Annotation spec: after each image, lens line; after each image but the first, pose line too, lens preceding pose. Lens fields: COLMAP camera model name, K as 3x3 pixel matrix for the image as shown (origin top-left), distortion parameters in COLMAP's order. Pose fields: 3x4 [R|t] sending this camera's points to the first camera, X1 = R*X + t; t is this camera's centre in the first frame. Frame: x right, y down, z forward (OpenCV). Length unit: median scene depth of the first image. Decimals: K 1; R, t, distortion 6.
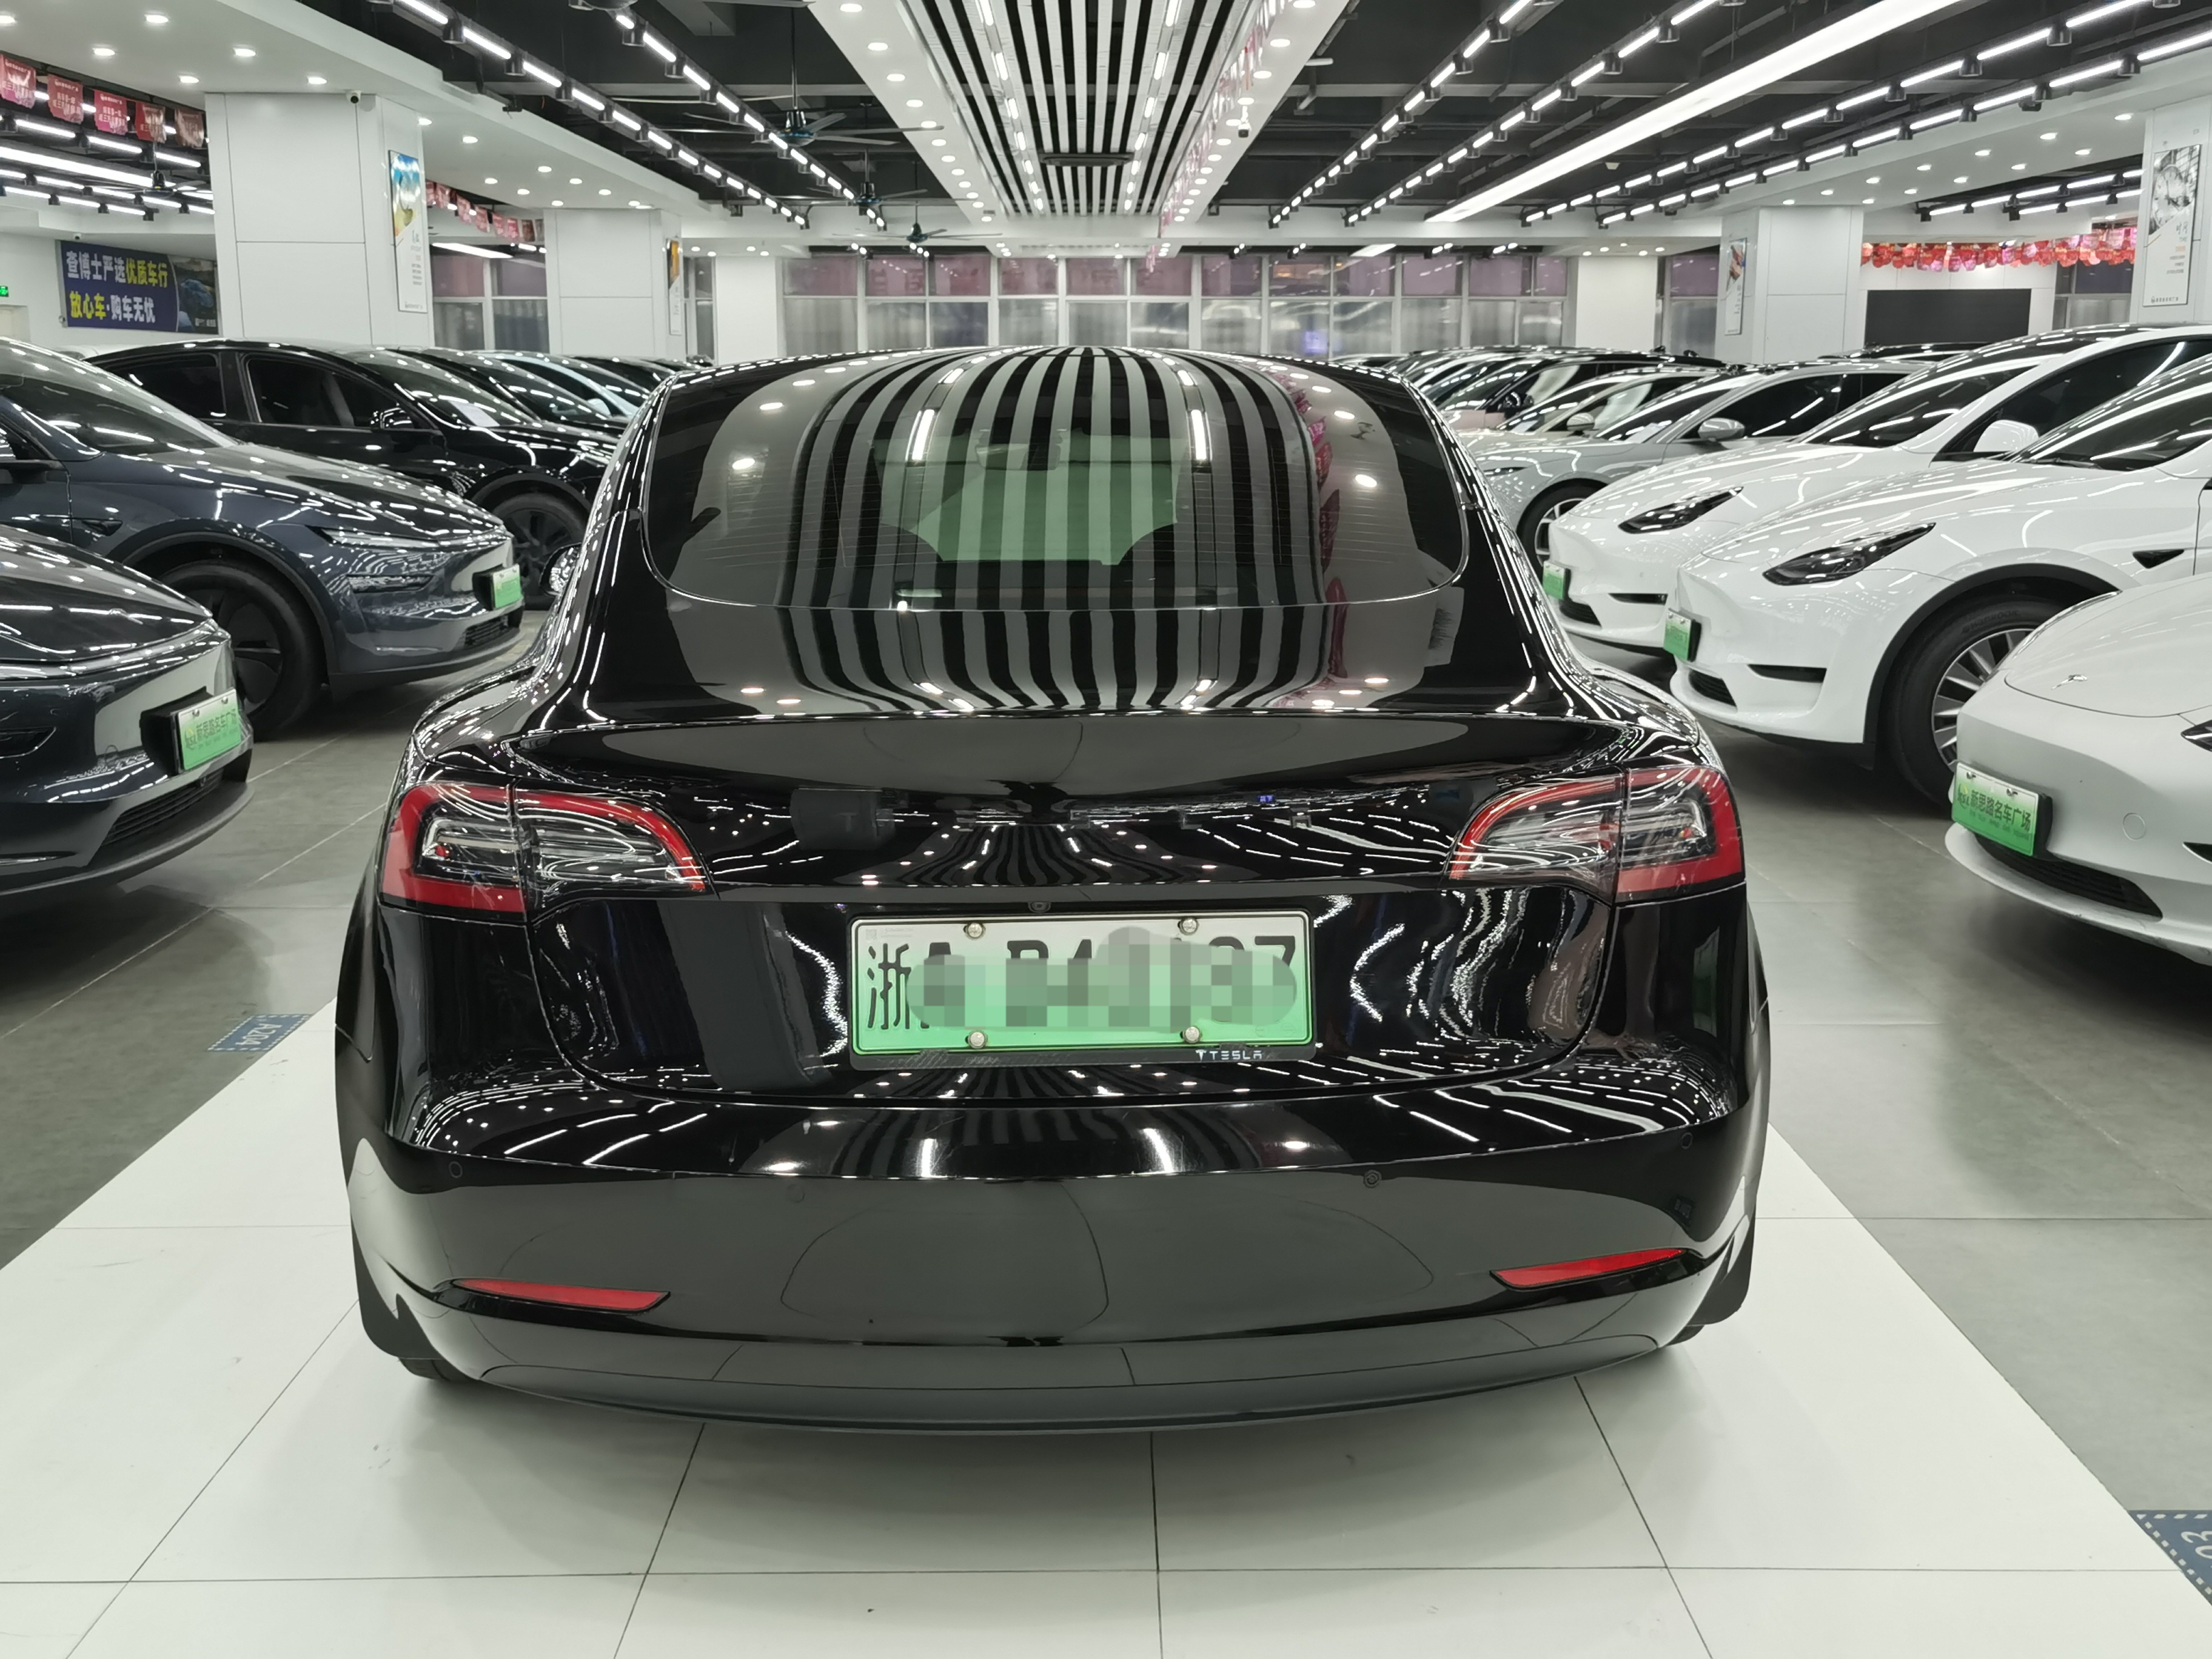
lens RADIAL K [[2383.5, 0, 1097.8], [0, 2383.5, 807.6], [0, 0, 1]] dist [0.047799, 0.000000]
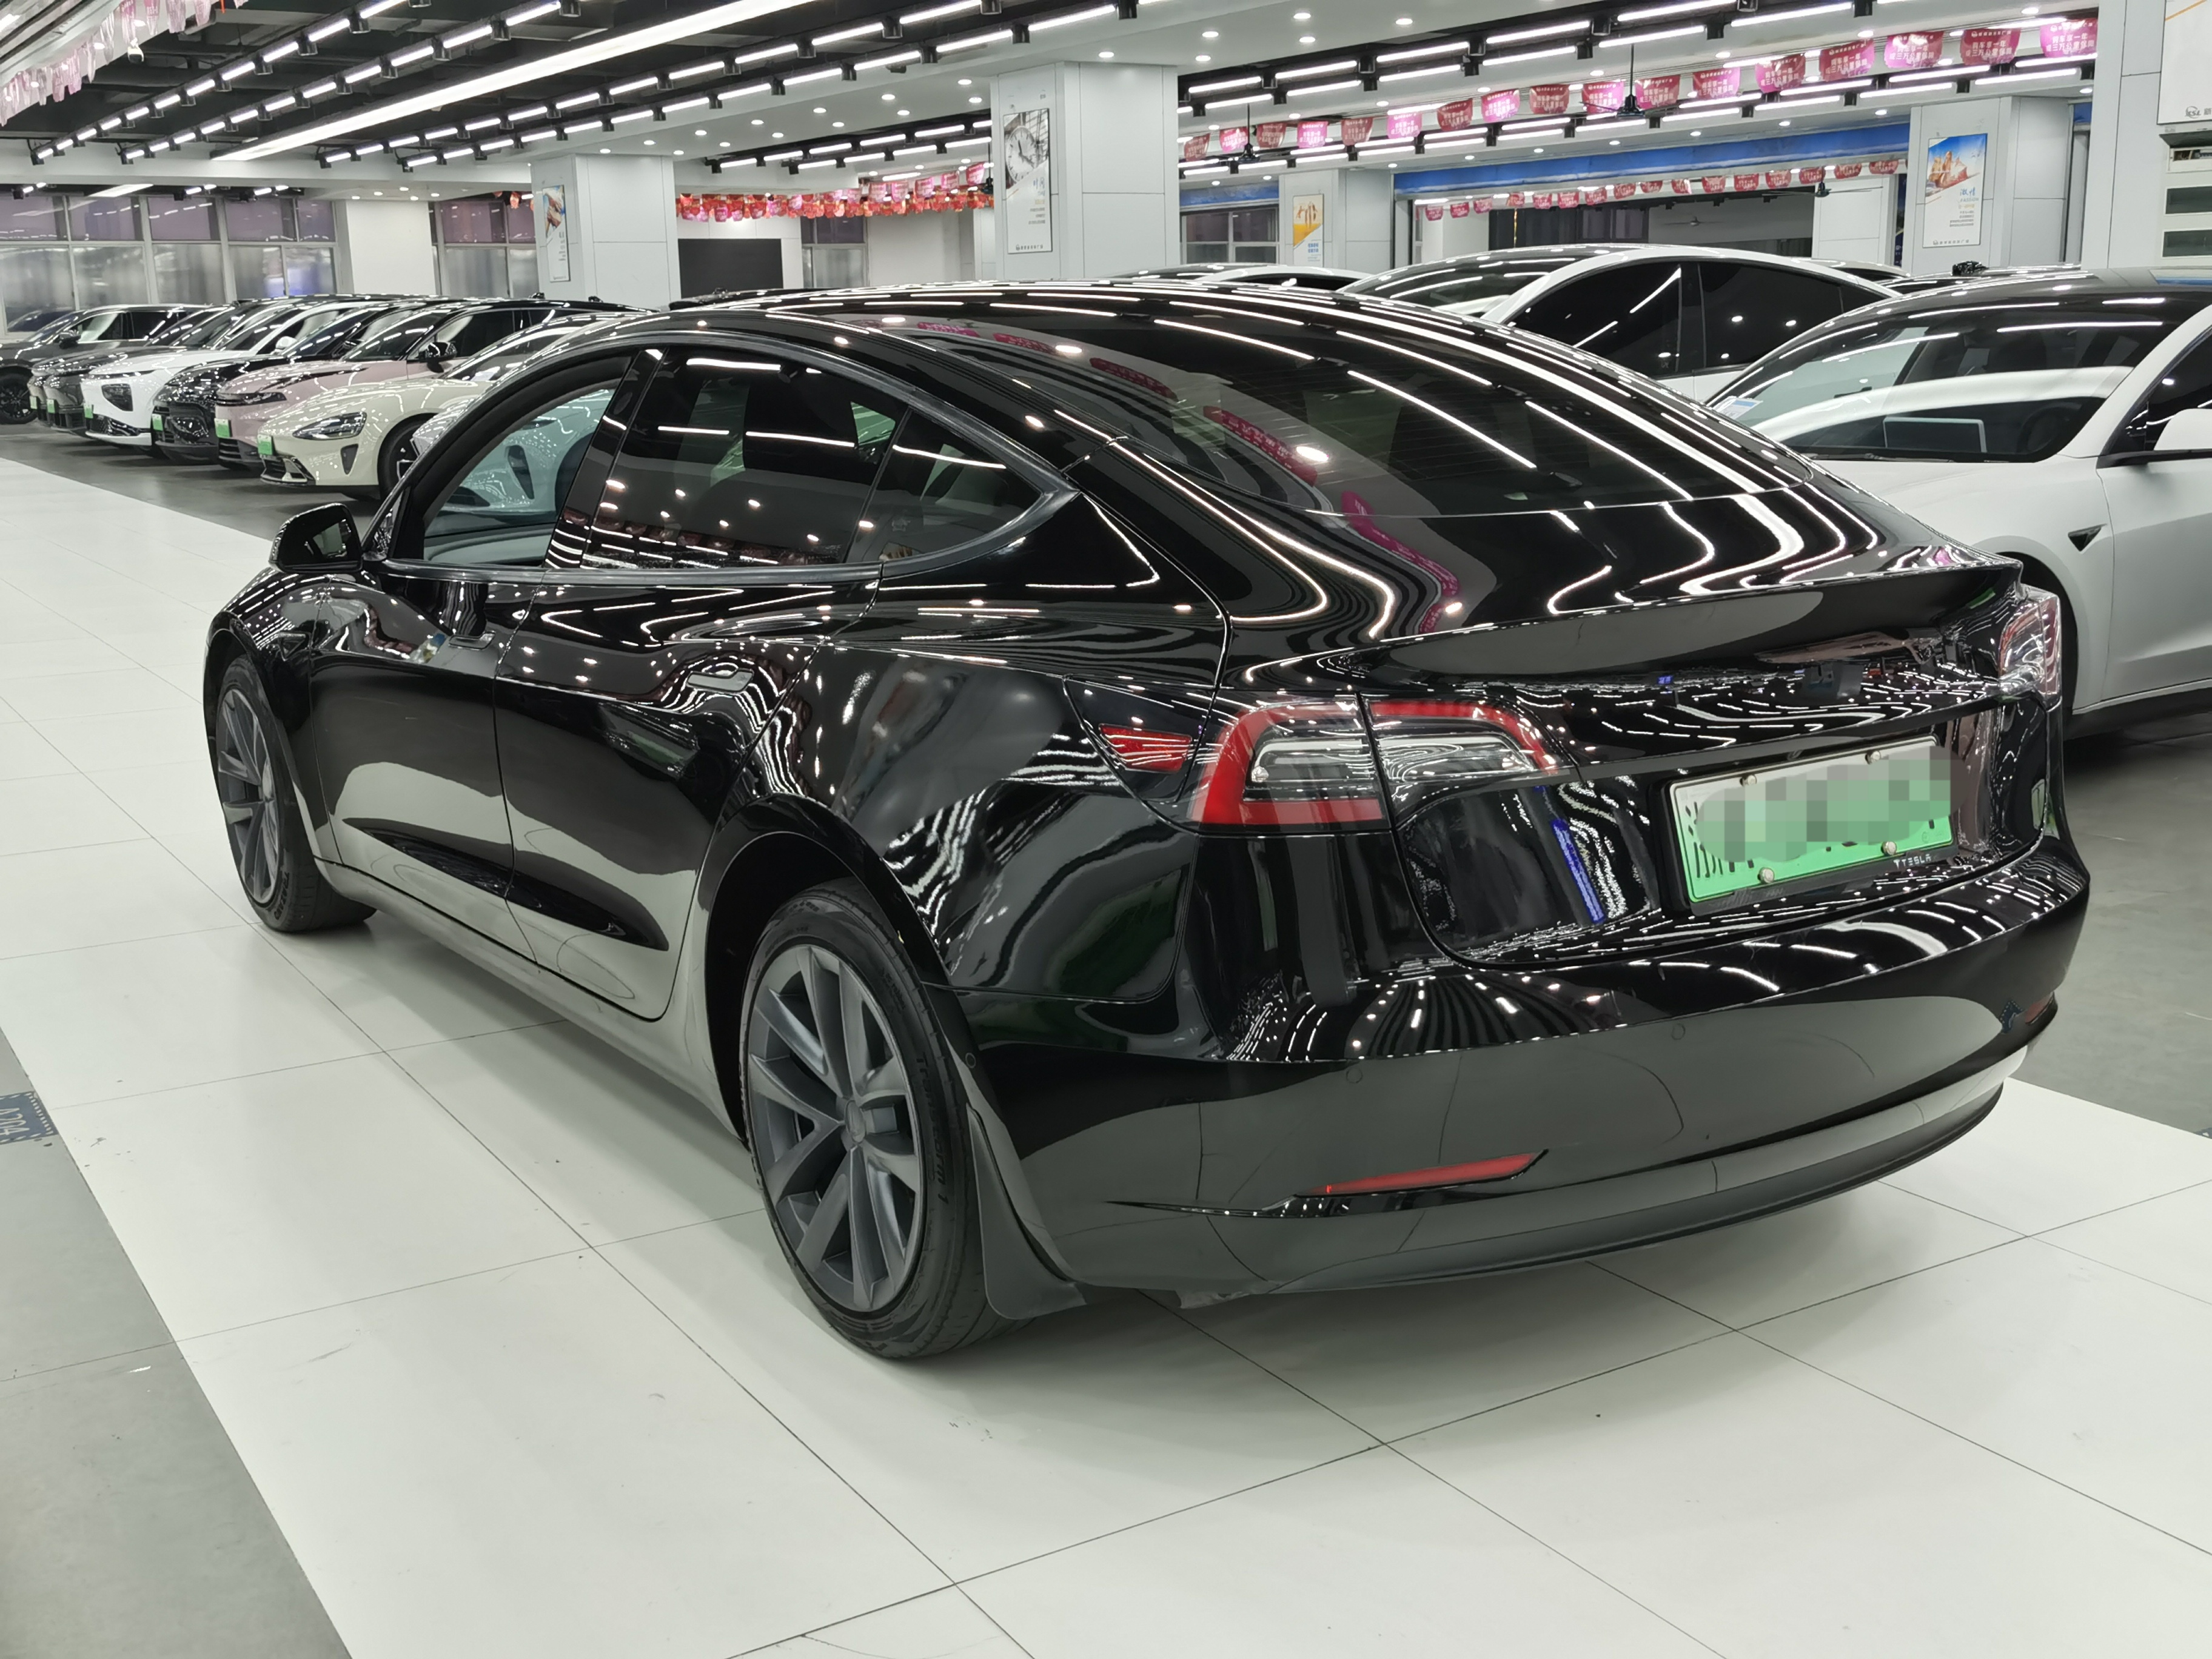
lens RADIAL K [[2383.5, 0, 1105.3], [0, 2383.5, 823.0], [0, 0, 1]] dist [0.047799, 0.000000]
pose [[0.855713, -0.124172, 0.502331, -0.076457], [0.110936, 0.992232, 0.056294, -0.002324], [-0.505419, 0.007555, 0.862841, 0.014873]]
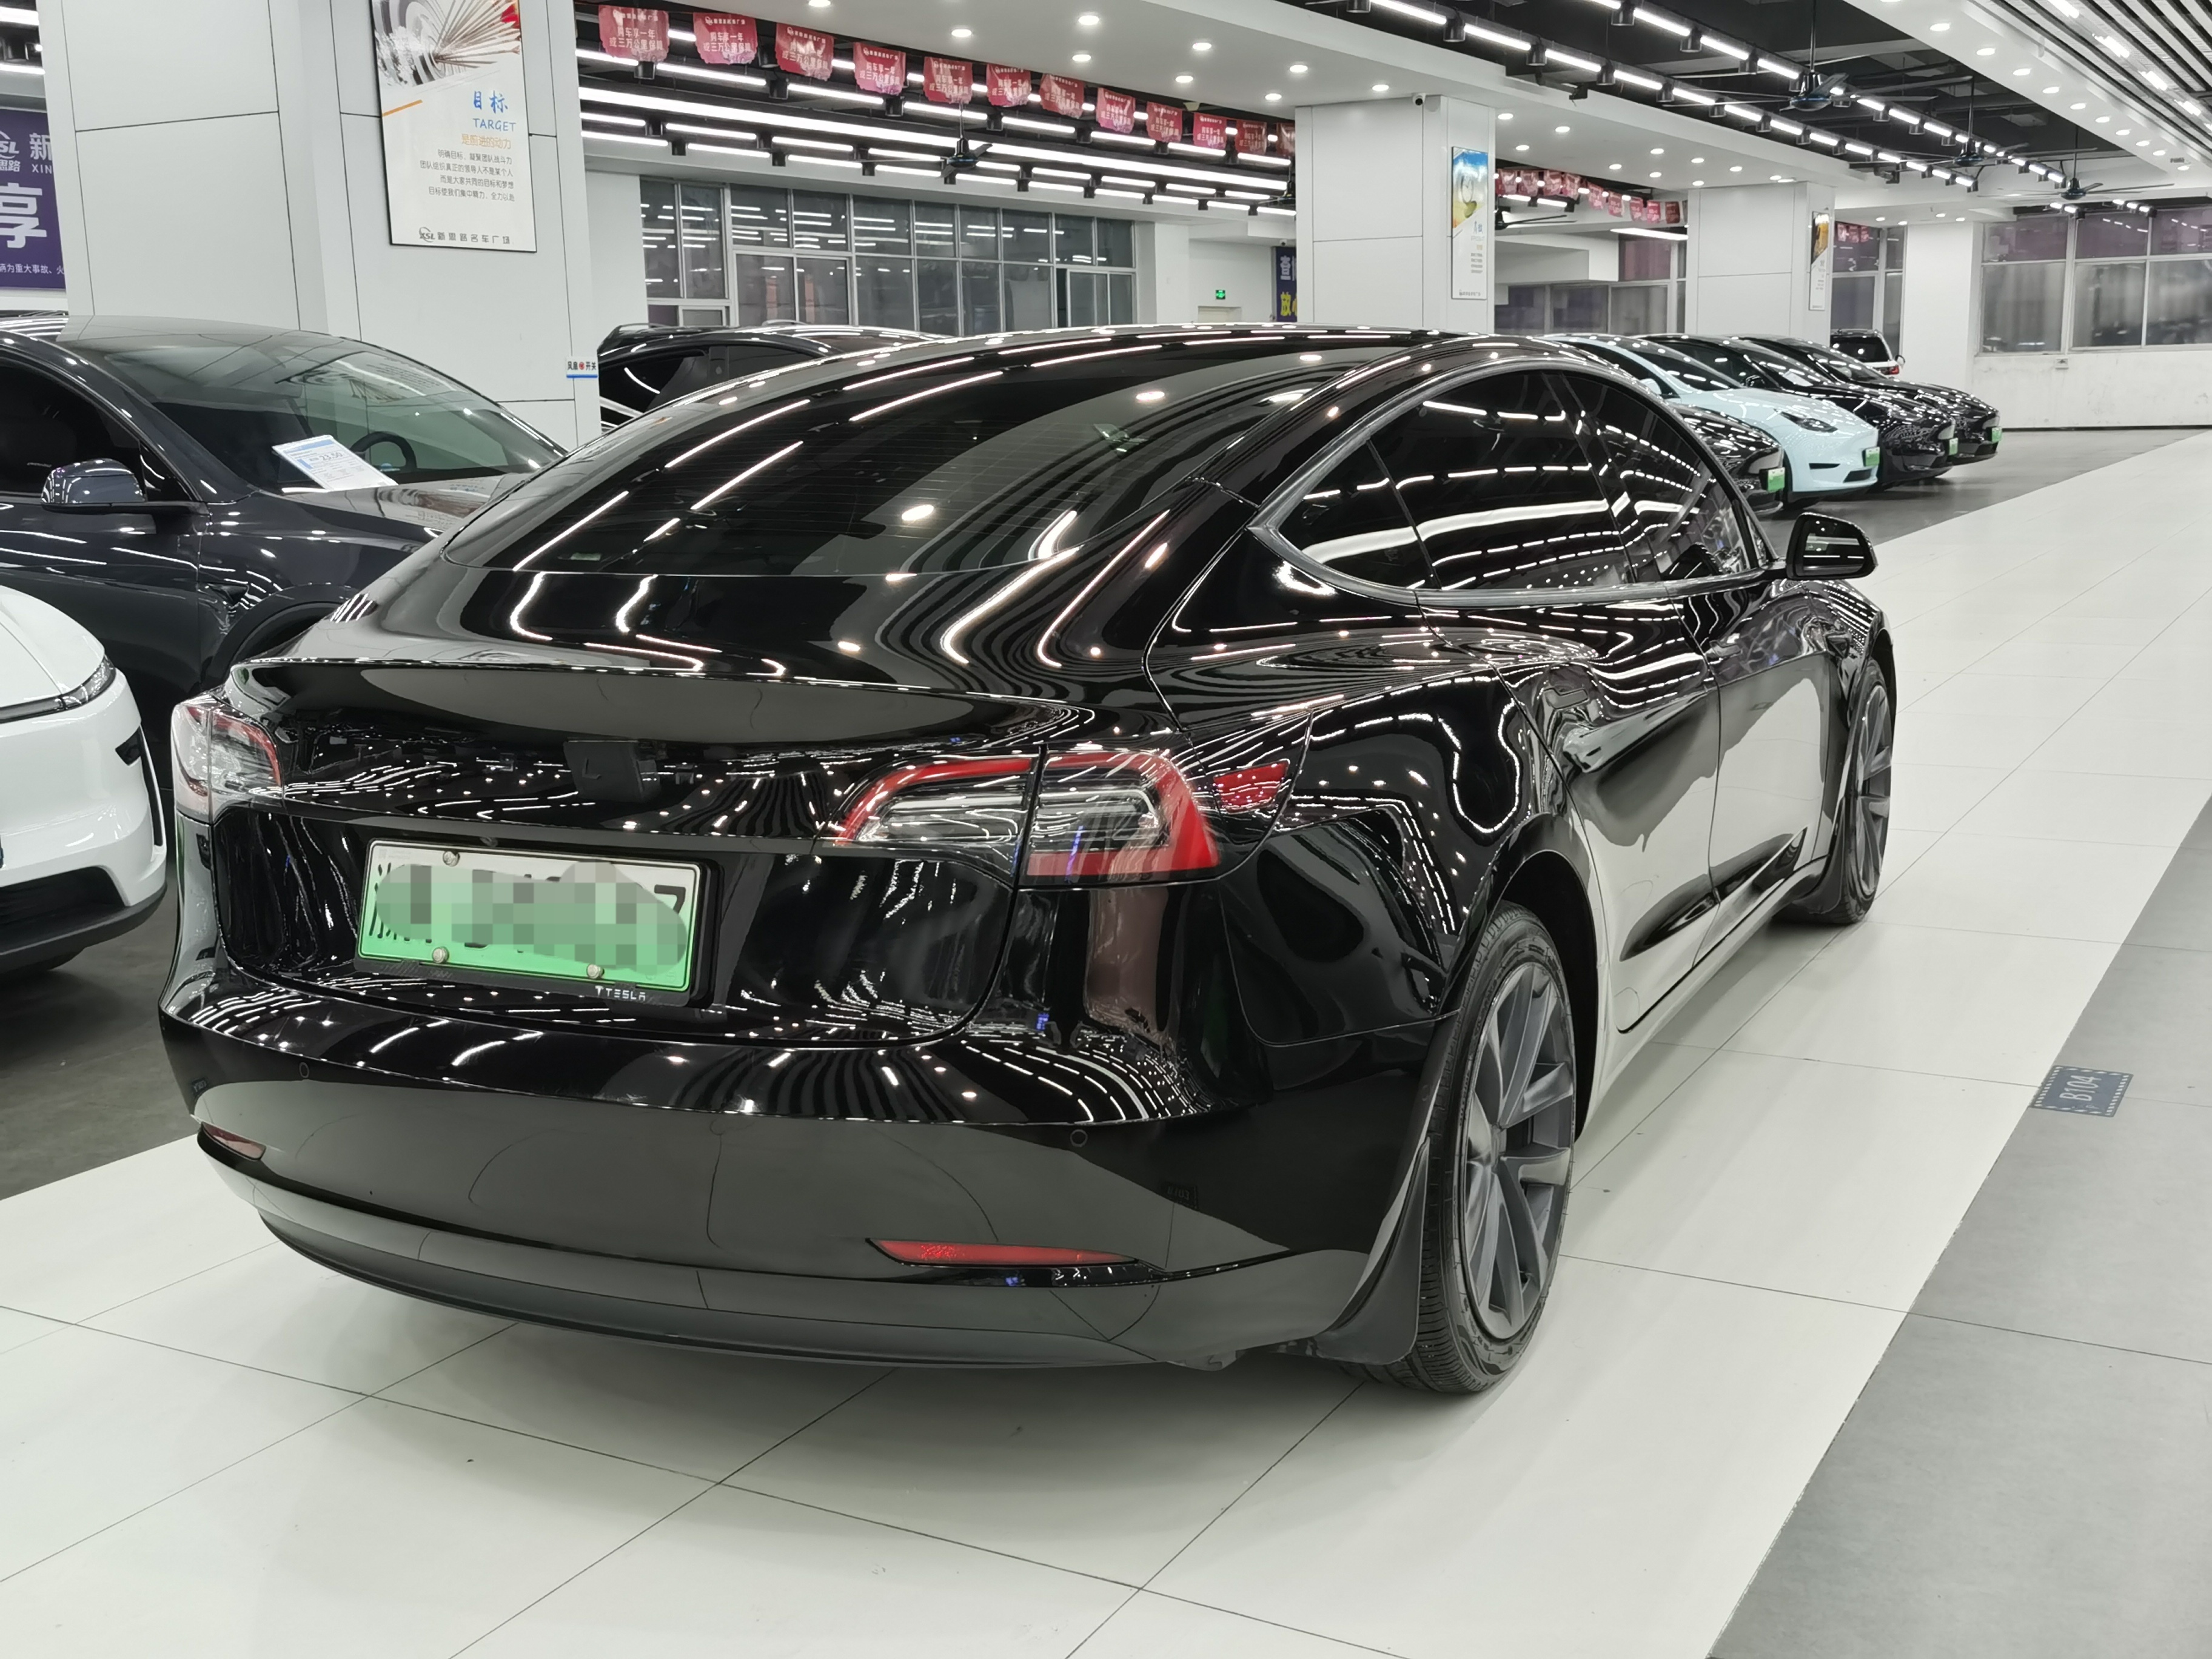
lens RADIAL K [[2383.5, 0, 1110.5], [0, 2383.5, 763.6], [0, 0, 1]] dist [0.047799, 0.000000]
pose [[0.871107, 0.059853, -0.487432, 0.065555], [-0.064718, 0.997880, 0.006872, -0.001744], [0.486810, 0.025560, 0.873134, 0.014769]]
